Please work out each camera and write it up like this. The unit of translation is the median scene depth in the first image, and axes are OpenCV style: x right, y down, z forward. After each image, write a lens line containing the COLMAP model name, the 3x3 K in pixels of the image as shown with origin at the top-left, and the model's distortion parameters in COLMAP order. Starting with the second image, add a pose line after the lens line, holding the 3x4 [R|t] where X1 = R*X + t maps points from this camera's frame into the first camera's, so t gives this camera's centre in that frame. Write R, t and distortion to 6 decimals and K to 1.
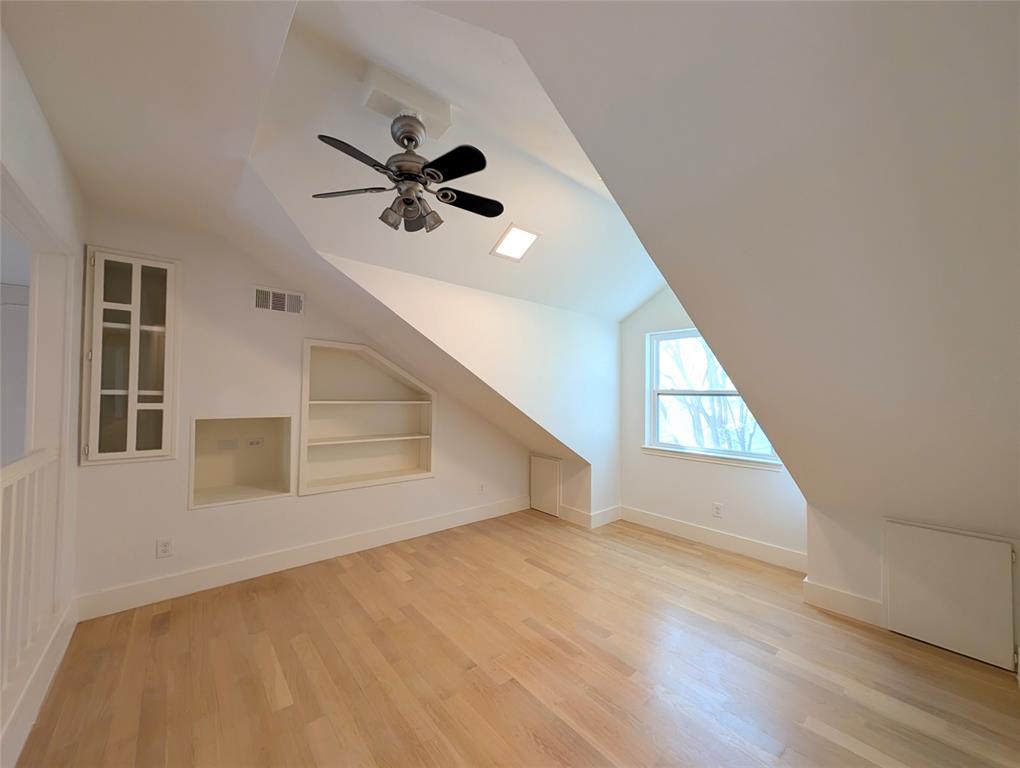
lens RADIAL K [[385.4, 0, 514.9], [0, 385.4, 384.9], [0, 0, 1]] dist [-0.002261, -0.000105]
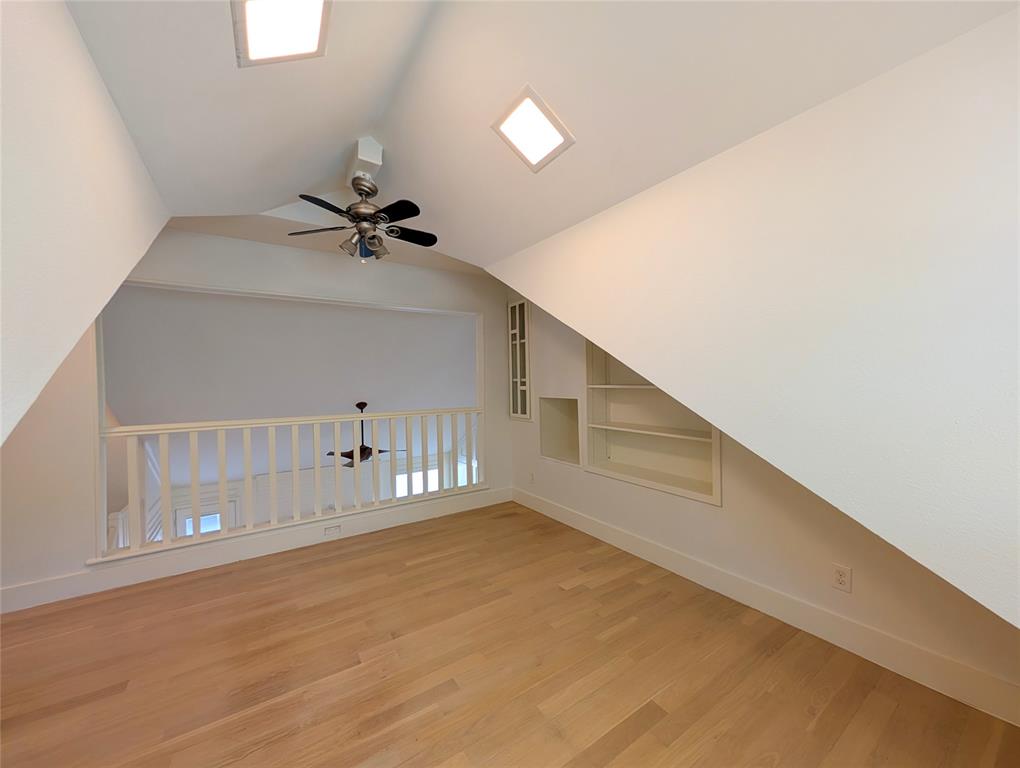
lens RADIAL K [[385.4, 0, 514.9], [0, 385.4, 384.9], [0, 0, 1]] dist [-0.002261, -0.000105]
pose [[-0.118731, -0.000433, -0.992926, 0.717285], [0.034236, 0.999404, -0.004530, 0.049691], [0.992336, -0.034531, -0.118645, 1.183137]]
